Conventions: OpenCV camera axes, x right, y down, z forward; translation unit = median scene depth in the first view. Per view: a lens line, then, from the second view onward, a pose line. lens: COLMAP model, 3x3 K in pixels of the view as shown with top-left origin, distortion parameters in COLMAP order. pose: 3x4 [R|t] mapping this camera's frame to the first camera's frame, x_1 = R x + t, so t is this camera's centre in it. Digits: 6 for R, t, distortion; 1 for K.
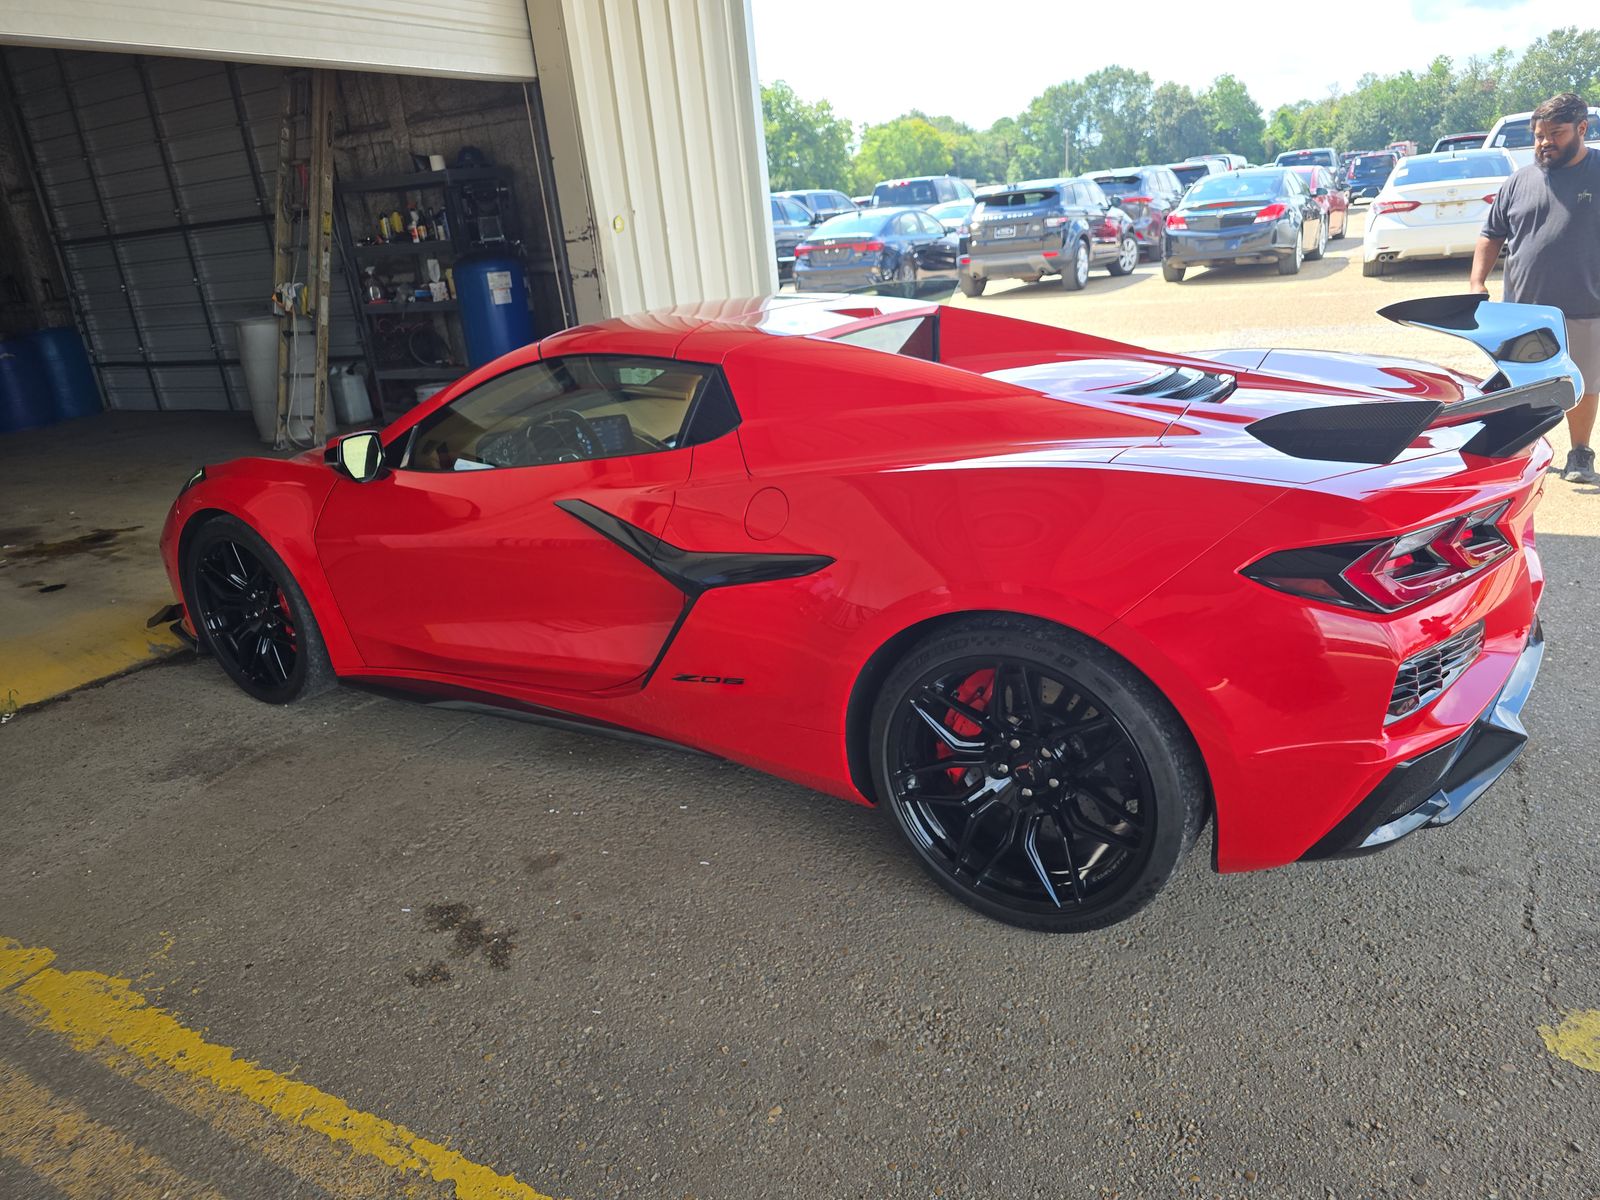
lens RADIAL K [[1082.4, 0, 809.3], [0, 1082.4, 605.4], [0, 0, 1]] dist [0.018901, -0.023808]
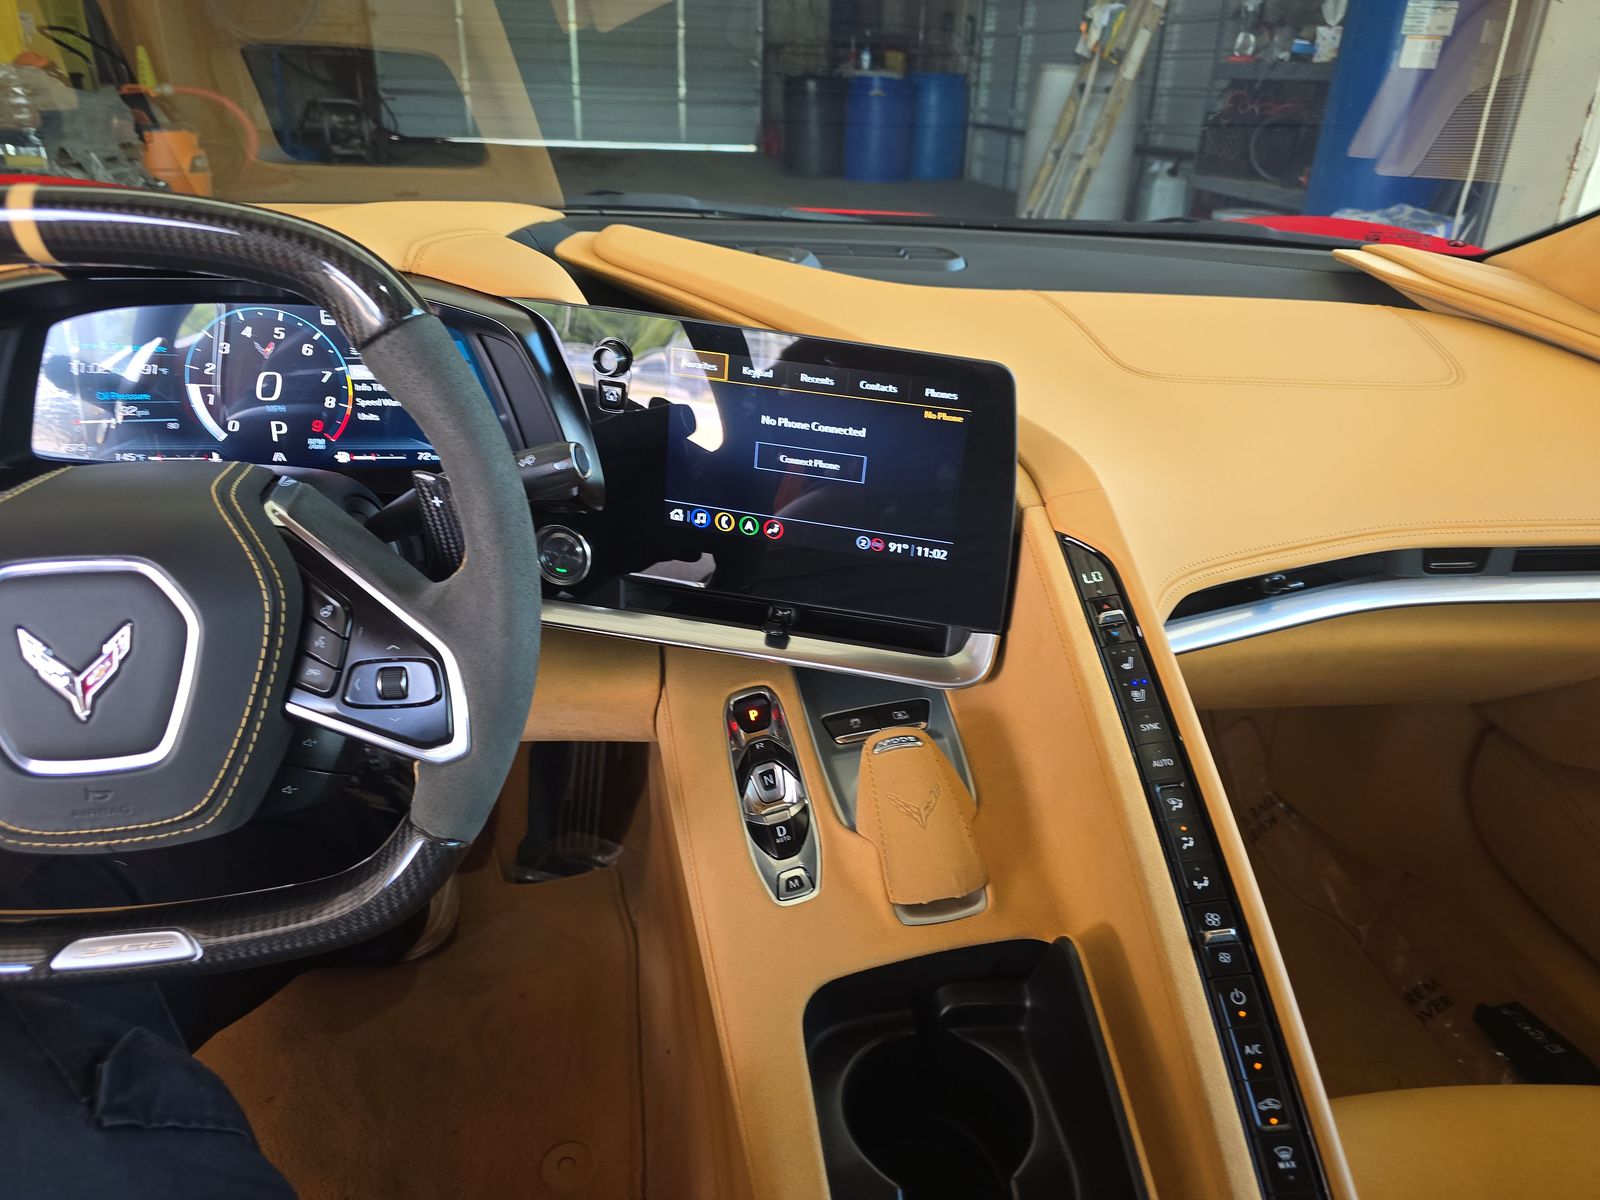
lens RADIAL K [[1082.4, 0, 803.2], [0, 1082.4, 599.9], [0, 0, 1]] dist [0.018901, -0.023808]
pose [[0.642124, 0.431523, -0.633613, -0.038573], [-0.346758, 0.900631, 0.261960, -0.081605], [0.683693, 0.051499, 0.727950, 0.405703]]
